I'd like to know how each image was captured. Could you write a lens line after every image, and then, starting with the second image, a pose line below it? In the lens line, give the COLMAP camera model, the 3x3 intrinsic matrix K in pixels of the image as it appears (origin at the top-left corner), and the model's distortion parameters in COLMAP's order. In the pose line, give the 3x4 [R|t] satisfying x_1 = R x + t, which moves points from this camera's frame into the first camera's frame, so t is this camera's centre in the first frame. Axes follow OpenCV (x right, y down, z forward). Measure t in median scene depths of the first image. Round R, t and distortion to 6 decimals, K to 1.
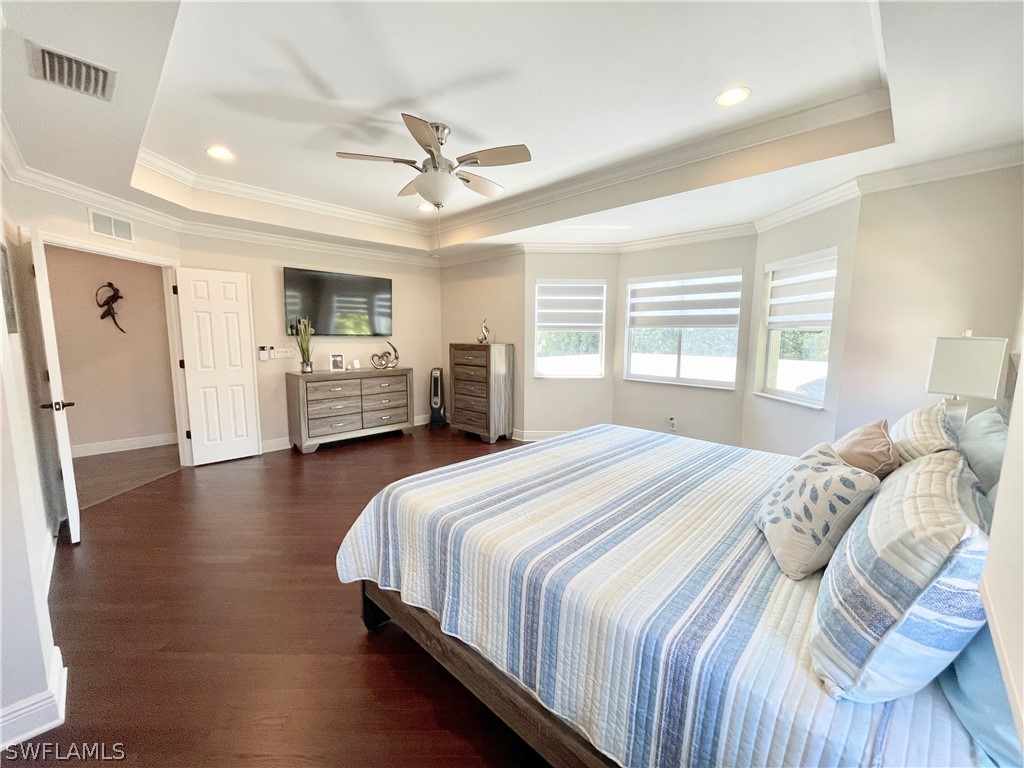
lens RADIAL K [[413.8, 0, 510.3], [0, 413.8, 387.0], [0, 0, 1]] dist [-0.003059, 0.000291]
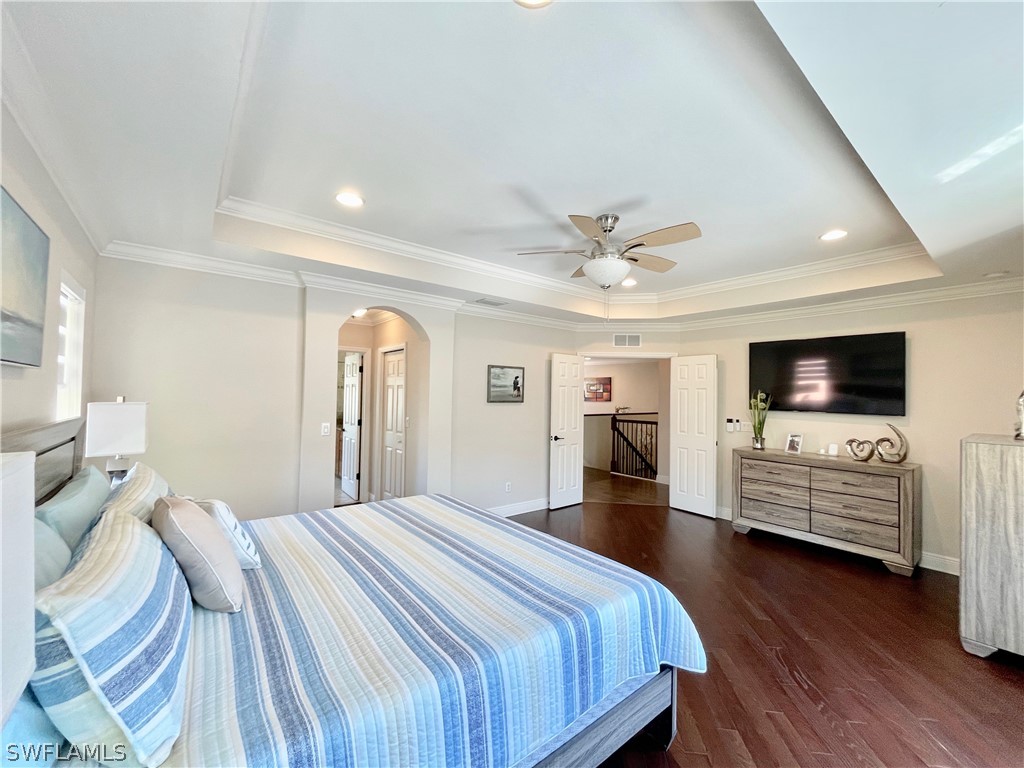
lens RADIAL K [[413.8, 0, 509.3], [0, 413.8, 384.3], [0, 0, 1]] dist [-0.003059, 0.000291]
pose [[-0.127123, -0.033017, -0.991337, 0.520284], [-0.143812, 0.989499, -0.014514, -0.085796], [0.981406, 0.140721, -0.130537, 0.545323]]
